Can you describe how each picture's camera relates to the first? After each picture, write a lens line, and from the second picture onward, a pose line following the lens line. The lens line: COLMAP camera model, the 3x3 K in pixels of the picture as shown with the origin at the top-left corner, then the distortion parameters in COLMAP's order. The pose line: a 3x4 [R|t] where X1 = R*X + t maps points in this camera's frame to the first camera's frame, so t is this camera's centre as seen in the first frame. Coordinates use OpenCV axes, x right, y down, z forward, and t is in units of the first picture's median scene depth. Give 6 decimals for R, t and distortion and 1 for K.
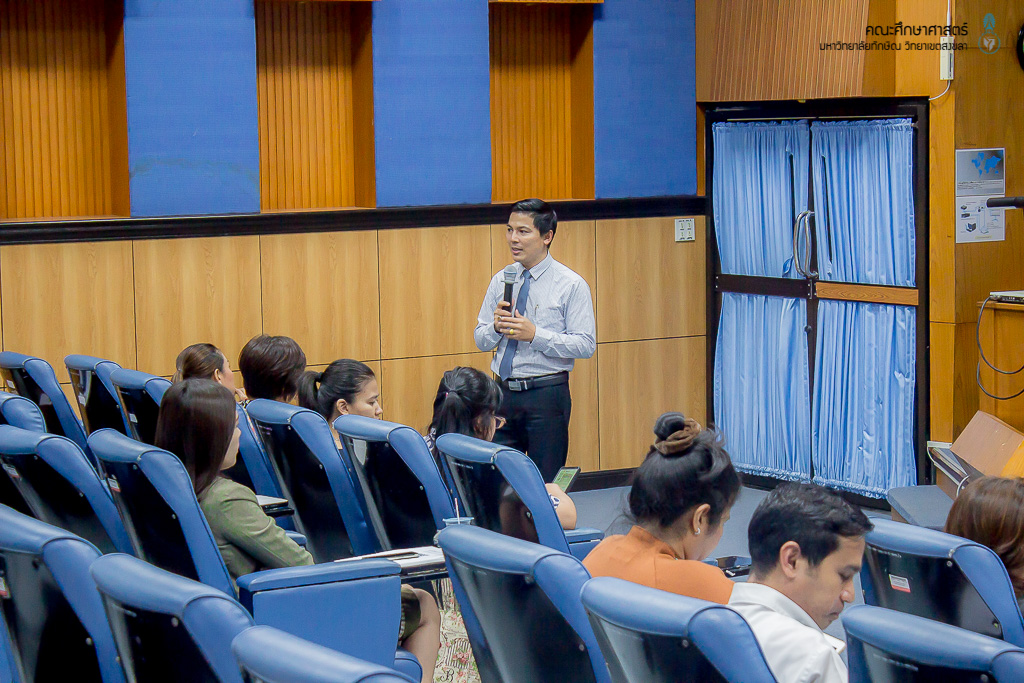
lens RADIAL K [[2465.4, 0, 512.0], [0, 2465.4, 341.5], [0, 0, 1]] dist [0.129911, -0.356762]
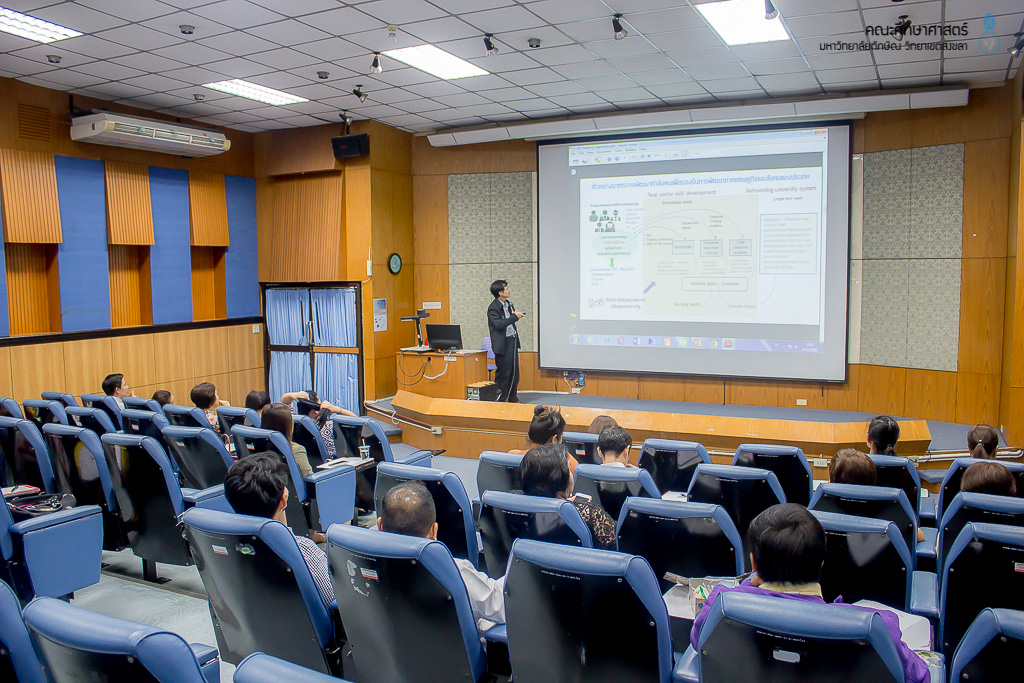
lens RADIAL K [[857.6, 0, 512.0], [0, 857.6, 341.5], [0, 0, 1]] dist [-0.162370, 0.151345]
pose [[0.847409, -0.039466, 0.529473, -0.203555], [0.046883, 0.998900, -0.000579, -0.019252], [-0.528867, 0.025314, 0.848327, 0.067187]]
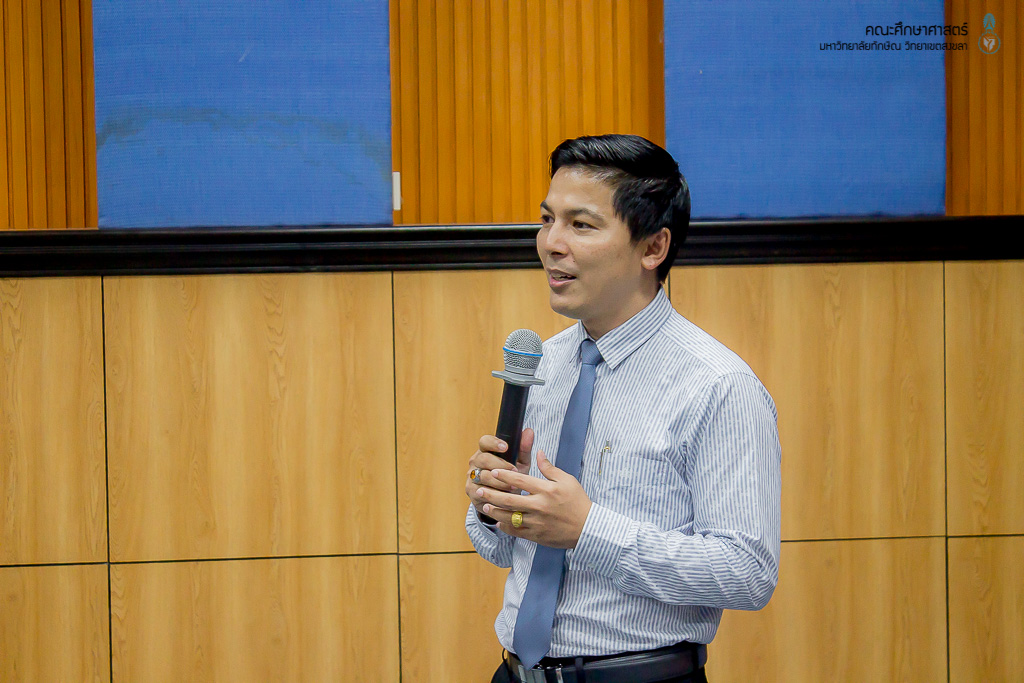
lens RADIAL K [[2465.4, 0, 512.0], [0, 2465.4, 341.5], [0, 0, 1]] dist [0.129911, -0.356762]
pose [[0.911595, 0.019593, -0.410622, 0.113486], [-0.038162, 0.998584, -0.037073, -0.012950], [0.409314, 0.049466, 0.911052, 0.573665]]
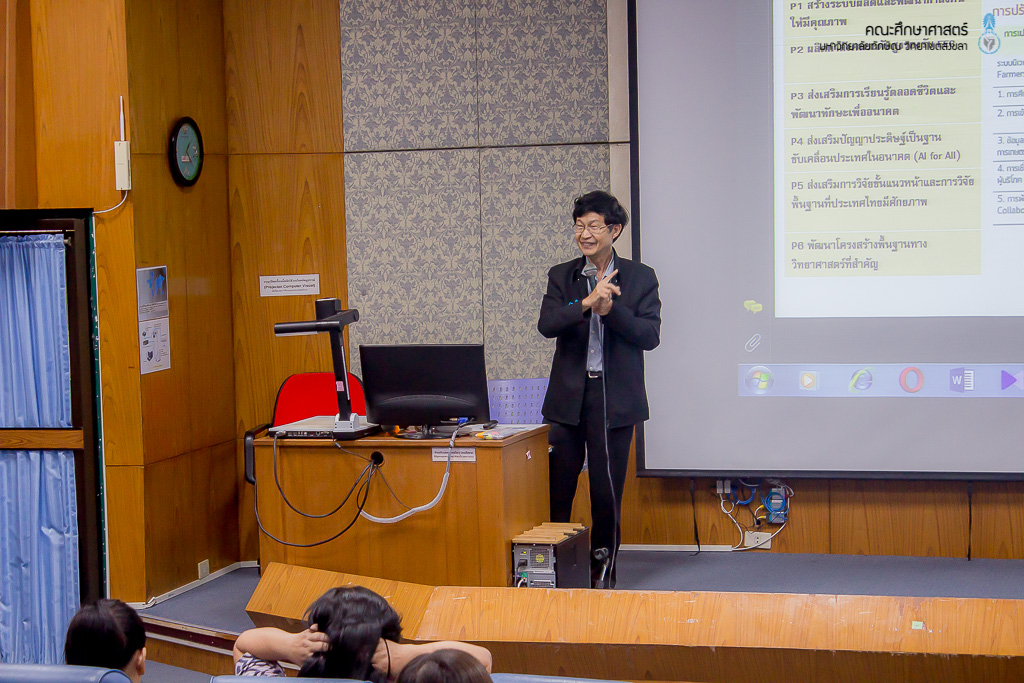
lens RADIAL K [[2465.4, 0, 512.0], [0, 2465.4, 341.5], [0, 0, 1]] dist [0.129911, -0.356762]
pose [[0.733952, -0.051317, 0.677259, -0.305260], [0.075756, 0.997105, -0.006545, -0.034241], [-0.674963, 0.056110, 0.735715, 0.253011]]
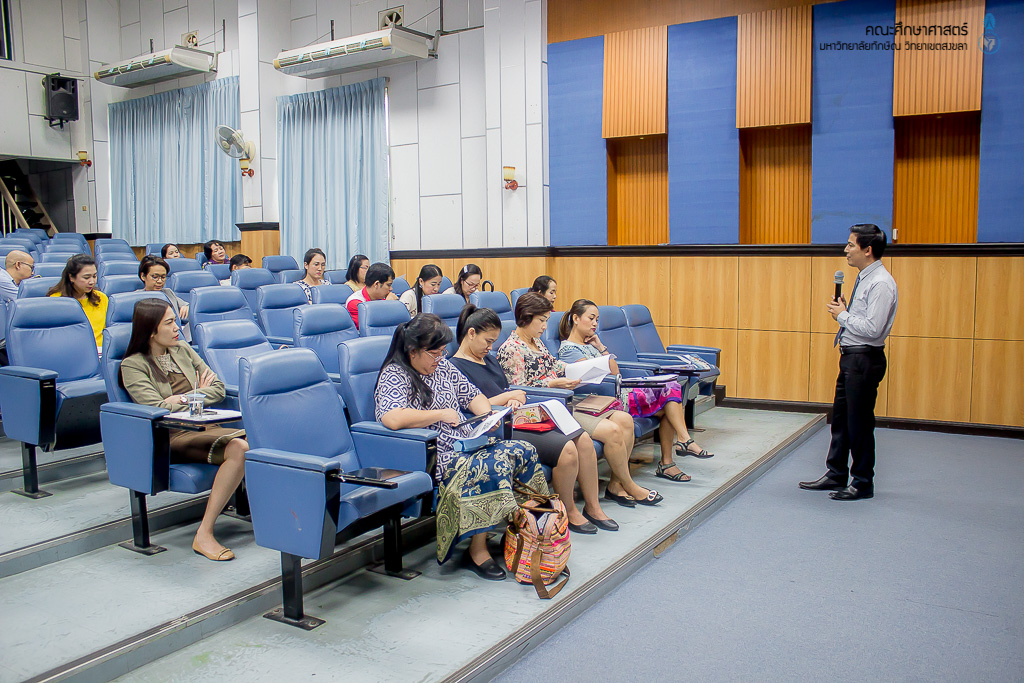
lens RADIAL K [[857.6, 0, 512.0], [0, 857.6, 341.5], [0, 0, 1]] dist [-0.162370, 0.151345]
pose [[0.422743, 0.107274, -0.899878, 0.308752], [-0.077953, 0.993593, 0.081825, -0.011612], [0.902891, 0.035557, 0.428397, 0.516948]]
